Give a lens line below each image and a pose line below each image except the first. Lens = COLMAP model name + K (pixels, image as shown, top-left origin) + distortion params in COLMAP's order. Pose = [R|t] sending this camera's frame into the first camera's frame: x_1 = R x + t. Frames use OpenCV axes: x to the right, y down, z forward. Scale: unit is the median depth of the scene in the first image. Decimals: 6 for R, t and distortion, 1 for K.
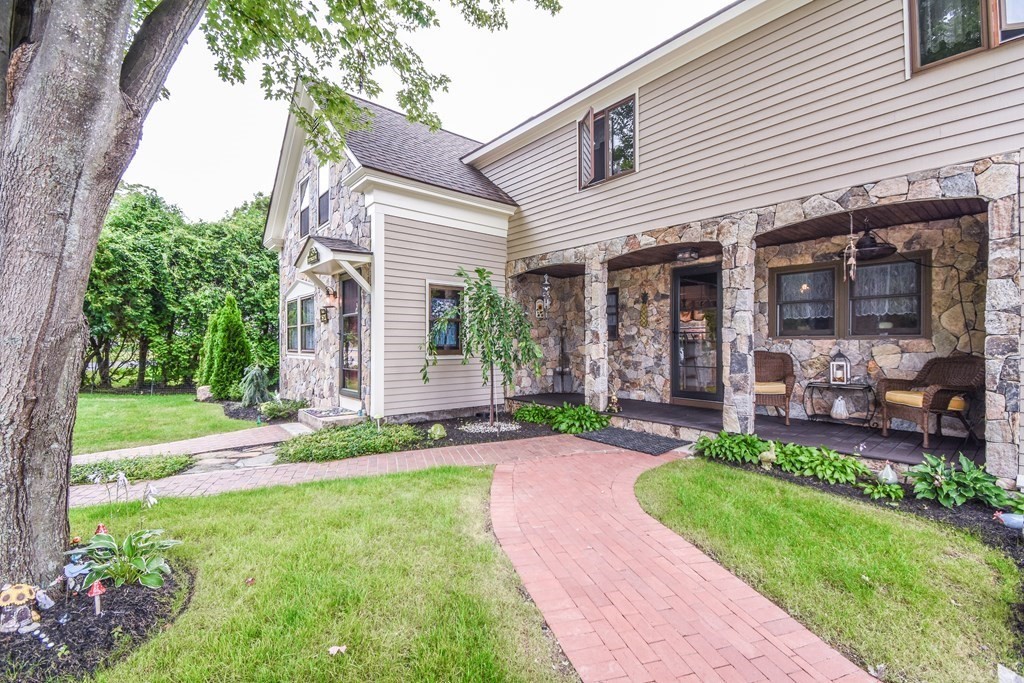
lens RADIAL K [[450.9, 0, 509.4], [0, 450.9, 343.6], [0, 0, 1]] dist [0.005744, -0.005061]
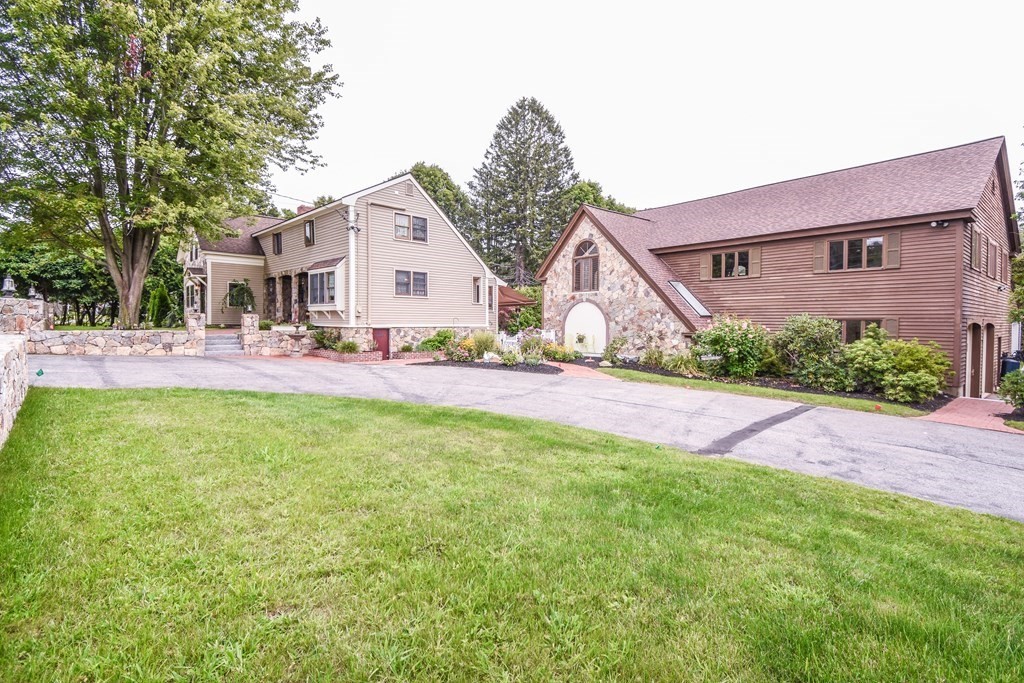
lens RADIAL K [[541.8, 0, 537.2], [0, 541.8, 325.5], [0, 0, 1]] dist [0.017705, 0.002183]
pose [[0.998964, 0.003603, 0.045366, 1.399092], [-0.003942, 0.999965, 0.007374, 0.096881], [-0.045338, -0.007546, 0.998943, -2.240771]]
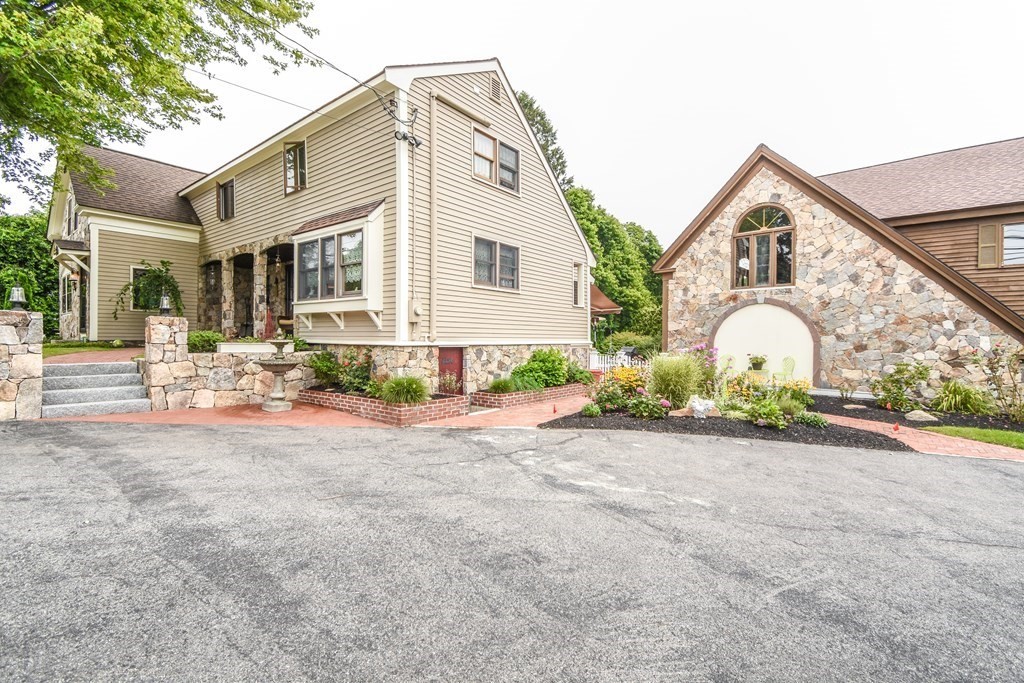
lens RADIAL K [[450.9, 0, 520.8], [0, 450.9, 338.0], [0, 0, 1]] dist [0.005744, -0.005061]
pose [[0.979783, 0.004626, 0.200011, 0.765548], [-0.004281, 0.999989, -0.002160, 0.109879], [-0.200019, 0.001260, 0.979791, -0.832506]]
